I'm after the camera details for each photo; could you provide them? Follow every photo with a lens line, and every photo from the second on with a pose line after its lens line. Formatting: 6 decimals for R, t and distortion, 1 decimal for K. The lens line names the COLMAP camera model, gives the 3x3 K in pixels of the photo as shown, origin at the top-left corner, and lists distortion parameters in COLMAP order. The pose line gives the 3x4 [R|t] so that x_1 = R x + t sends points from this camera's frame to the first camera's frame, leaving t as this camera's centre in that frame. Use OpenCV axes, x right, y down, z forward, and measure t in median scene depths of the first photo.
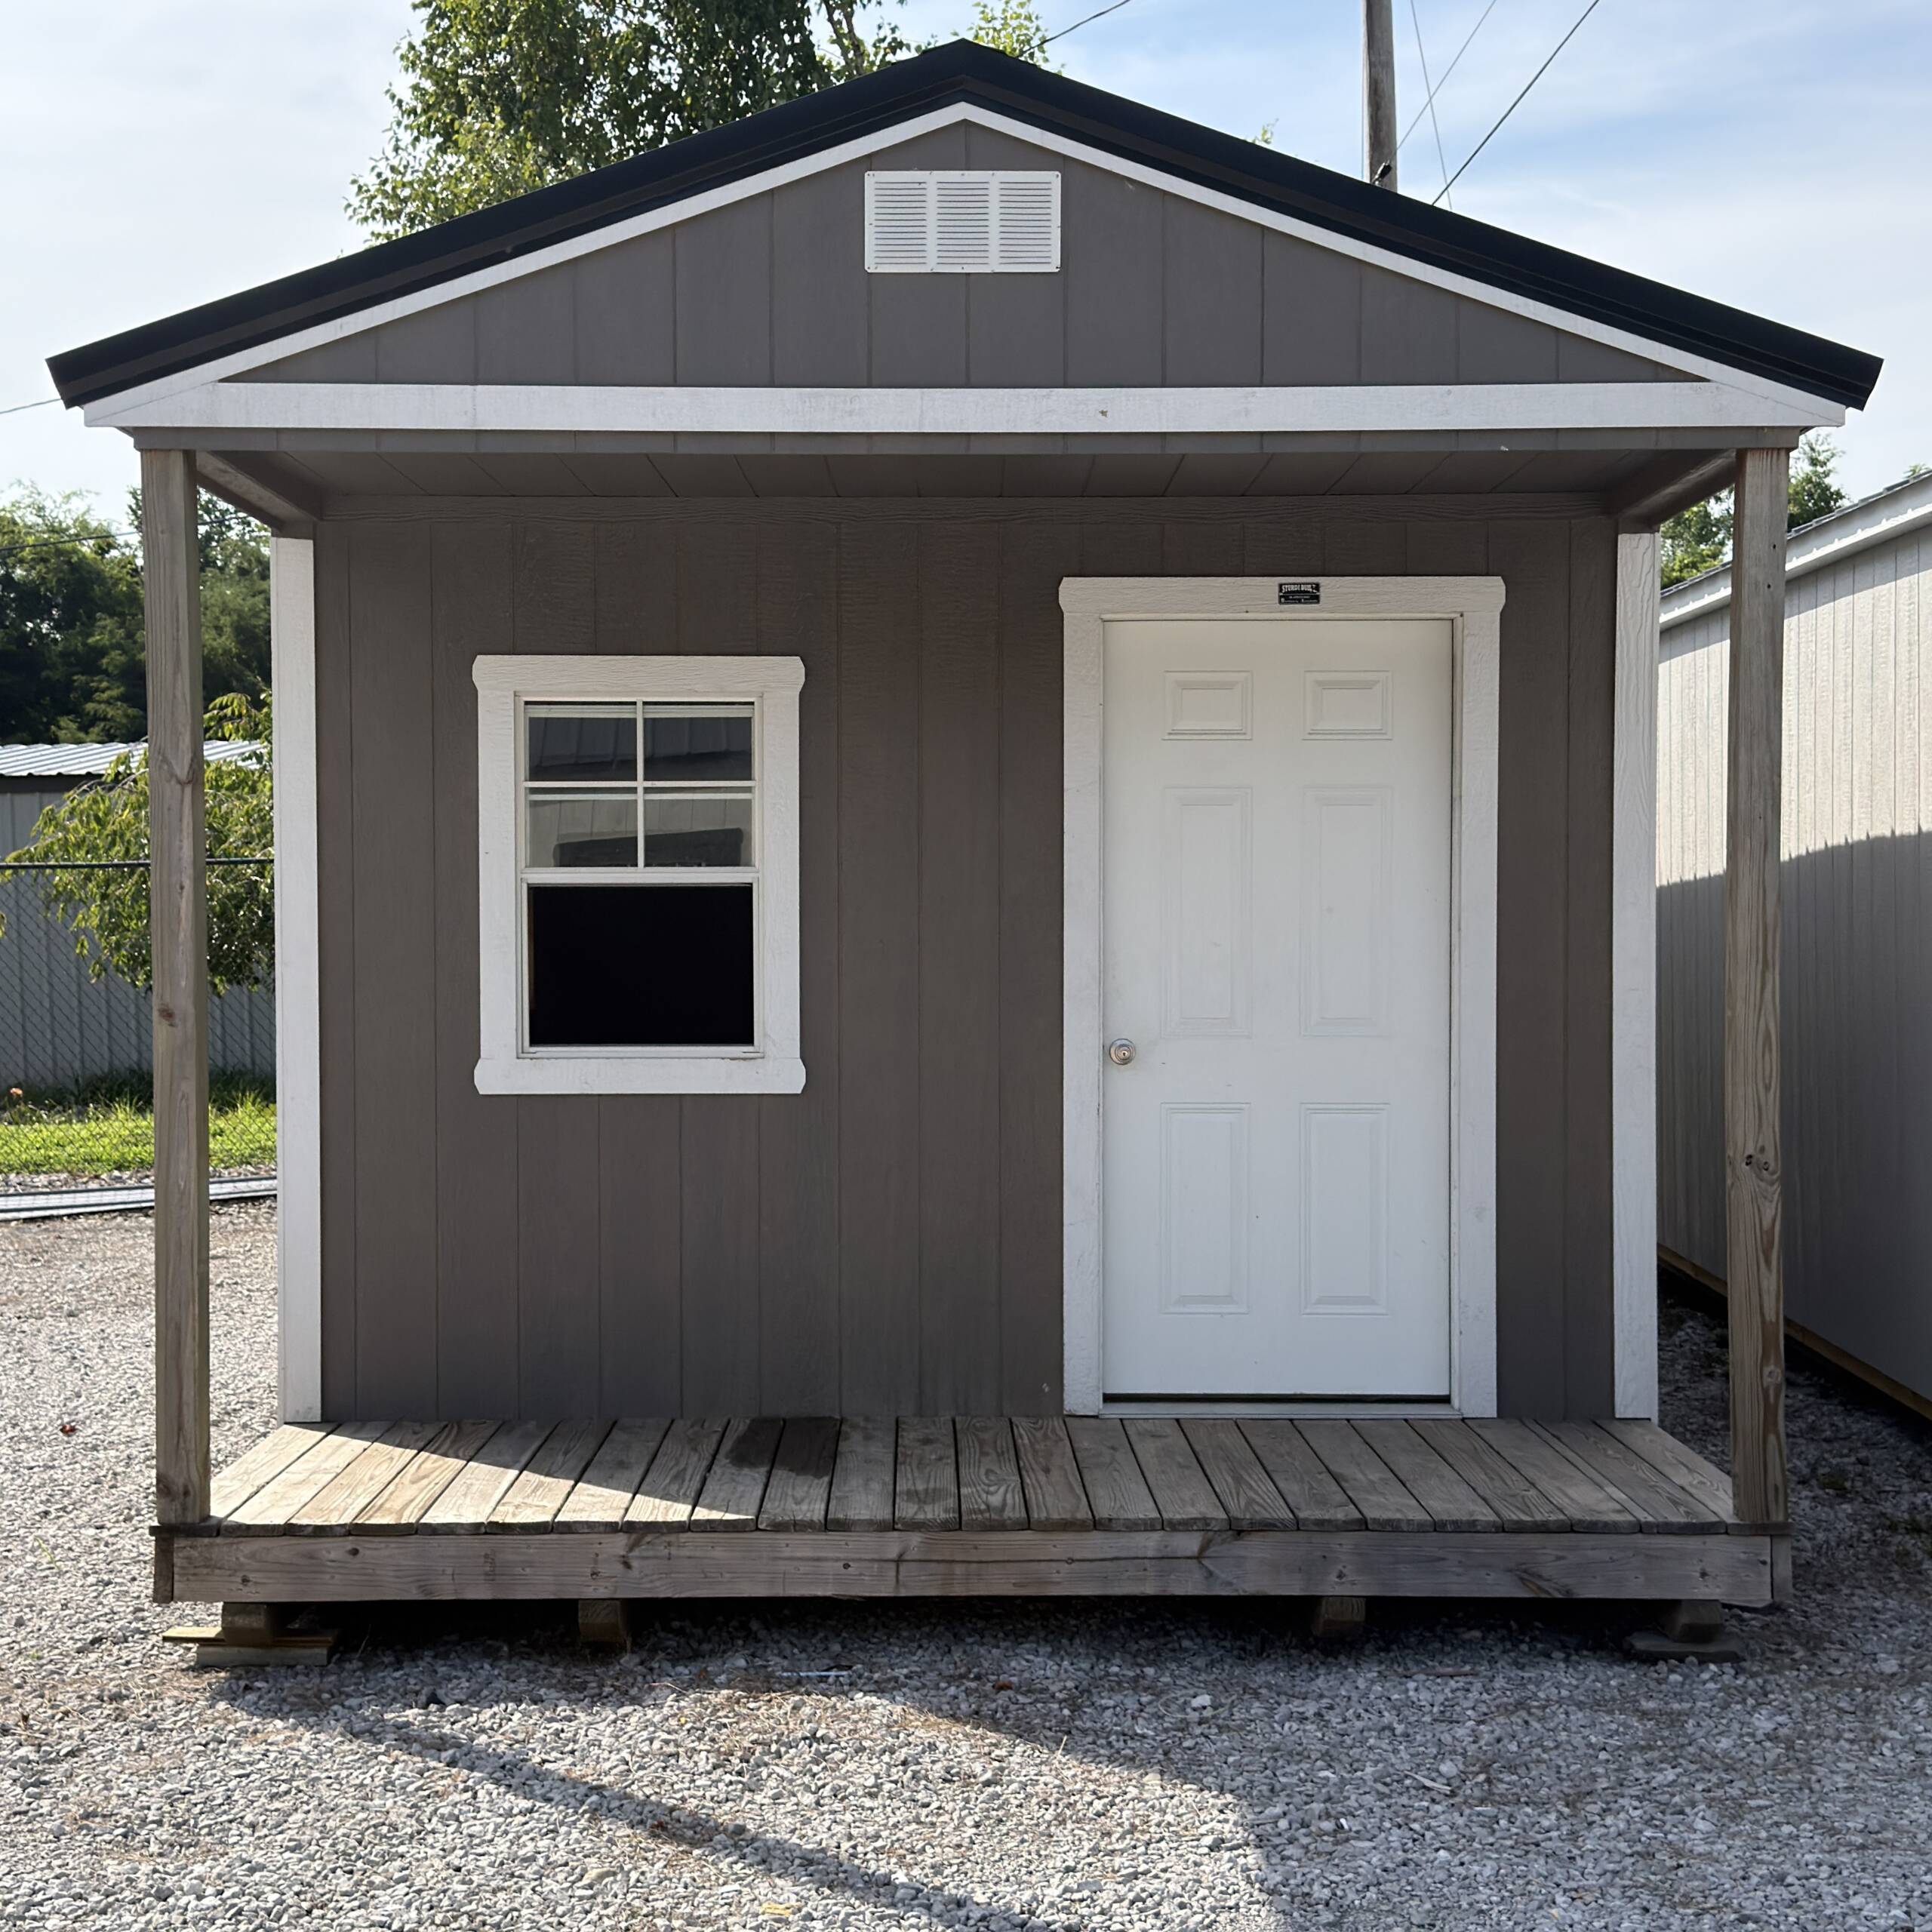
lens RADIAL K [[2788.0, 0, 969.1], [0, 2788.0, 957.9], [0, 0, 1]] dist [0.187567, -0.356350]
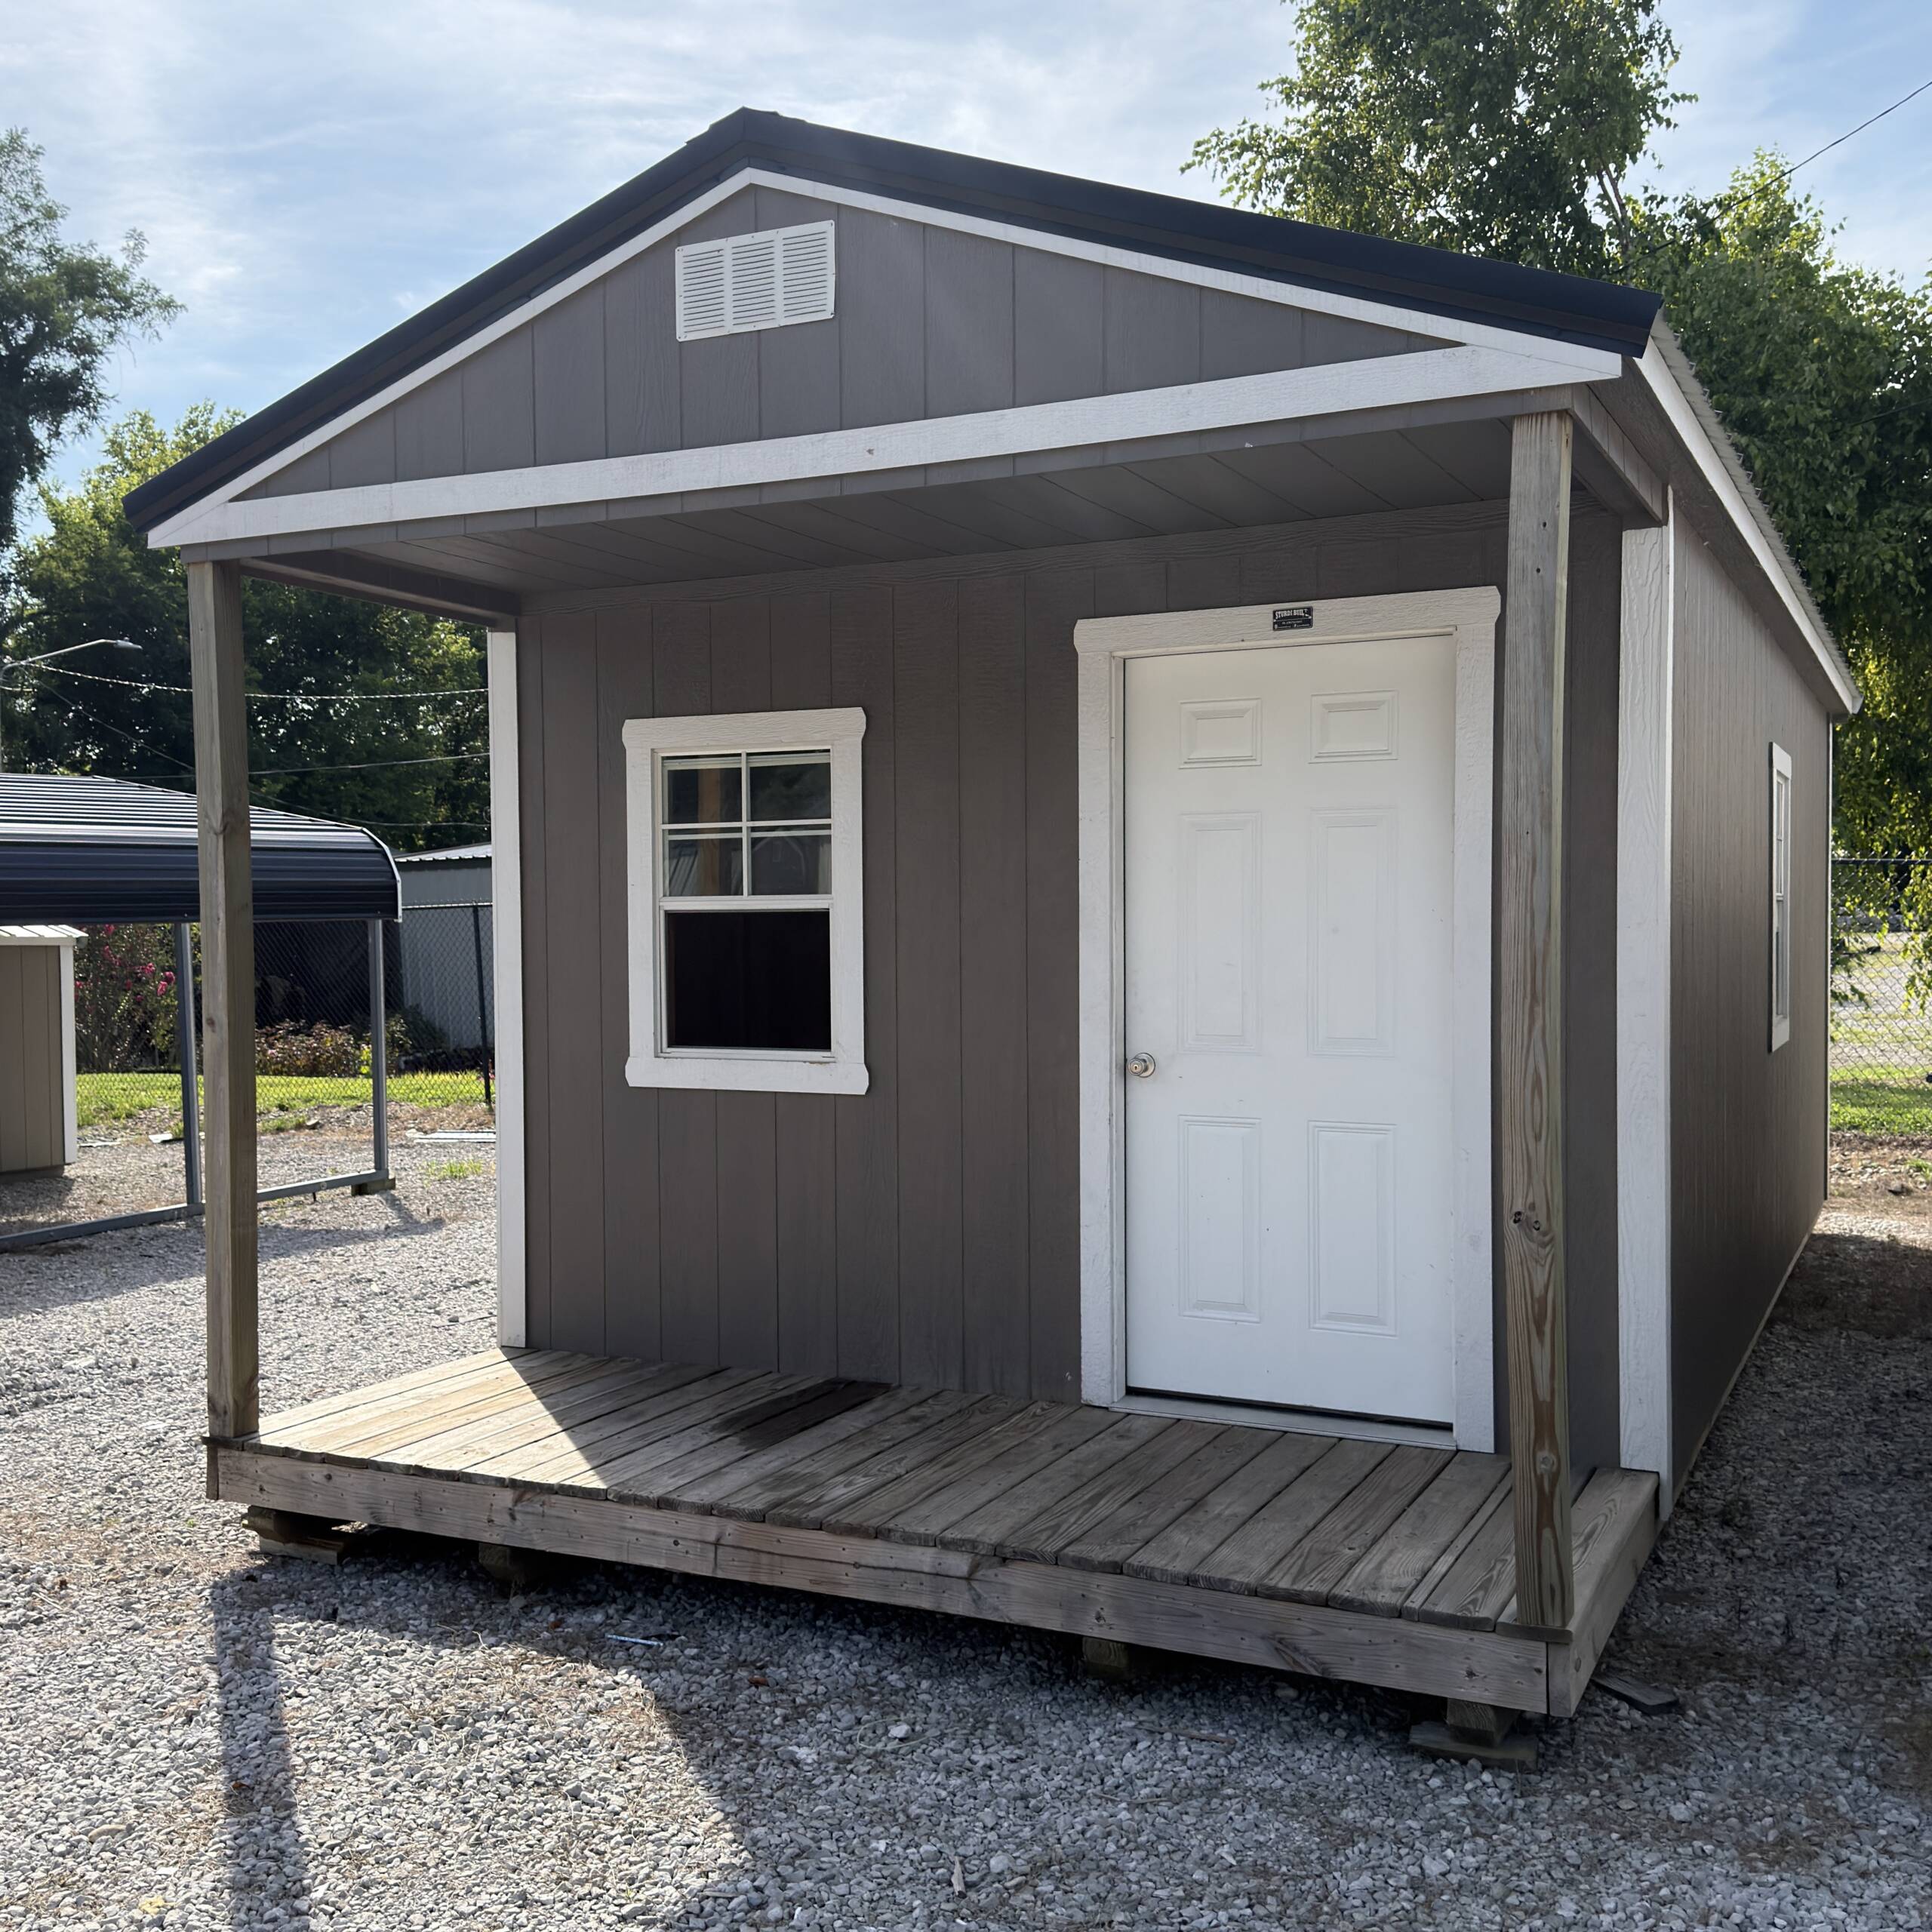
lens RADIAL K [[2014.2, 0, 966.0], [0, 2014.2, 966.0], [0, 0, 1]] dist [0.186564, -0.390490]
pose [[0.897133, 0.005826, -0.441722, 0.402877], [-0.001751, 0.999952, 0.009633, -0.013658], [0.441757, -0.007869, 0.897100, 0.344512]]
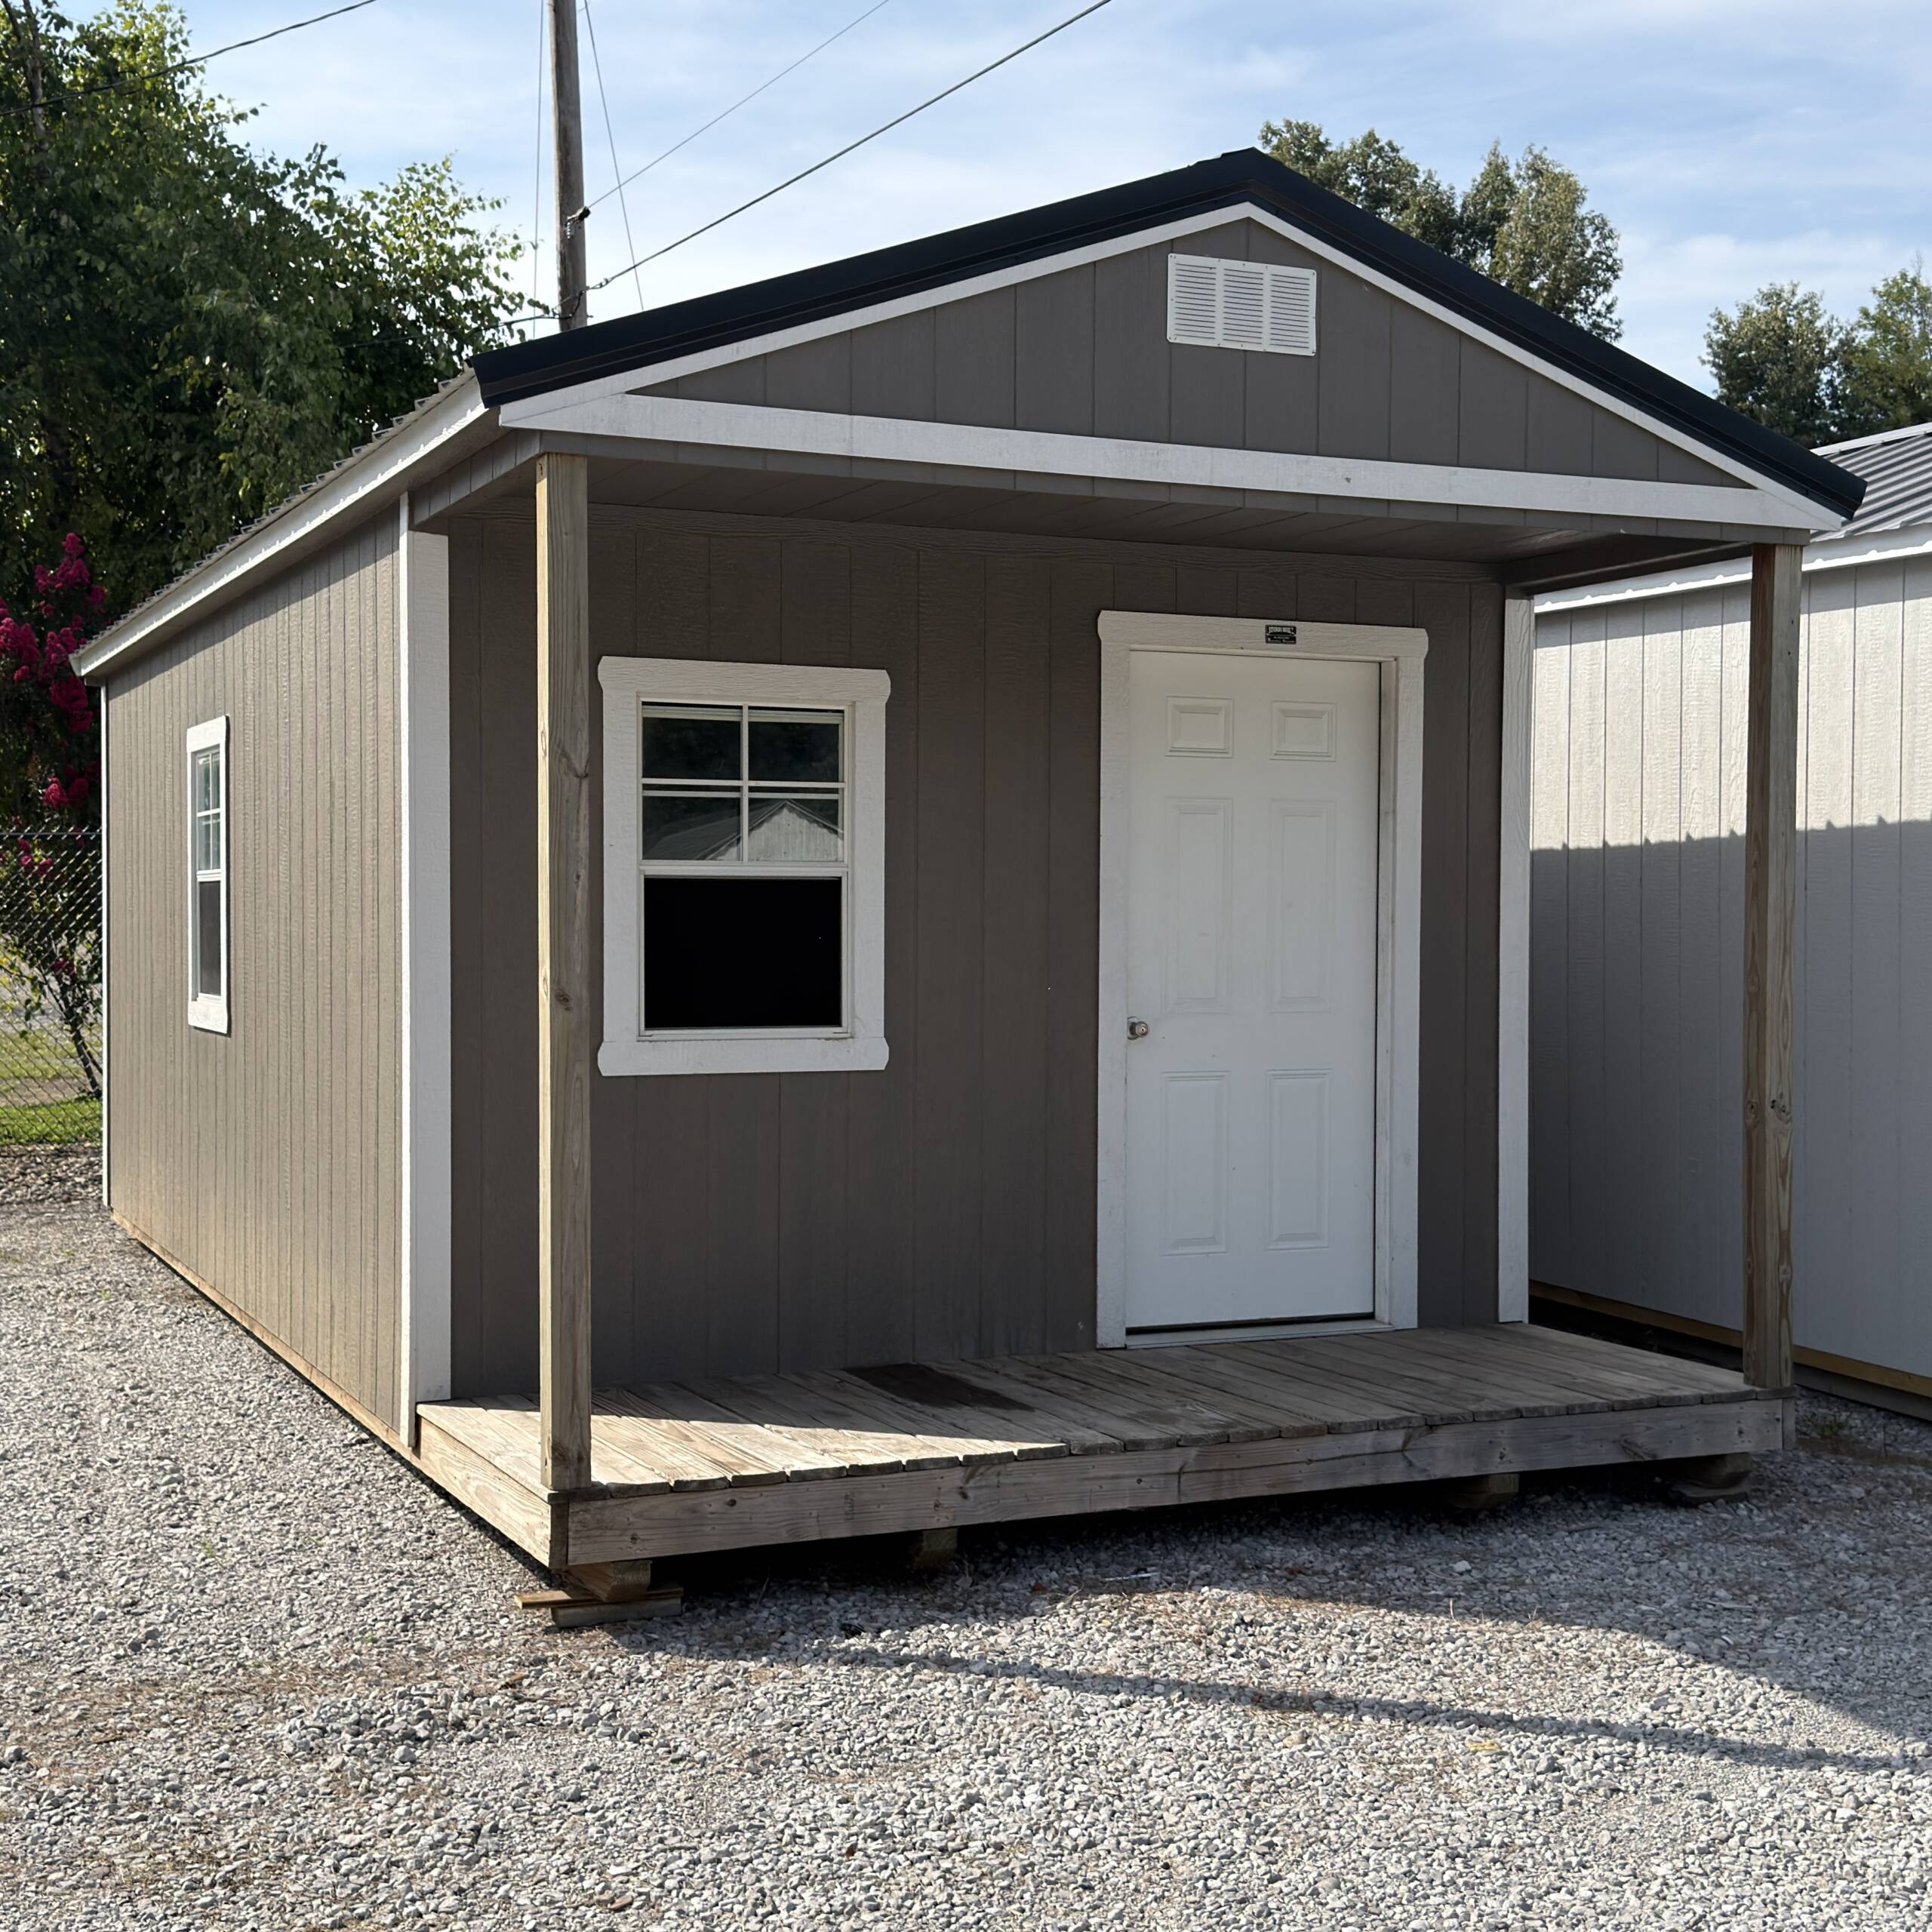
lens RADIAL K [[2650.1, 0, 966.7], [0, 2650.1, 955.3], [0, 0, 1]] dist [0.192994, -0.414058]
pose [[0.911311, -0.001281, 0.411716, -0.549953], [0.000510, 0.999998, 0.001982, 0.002027], [-0.411718, -0.001597, 0.911310, 0.047622]]
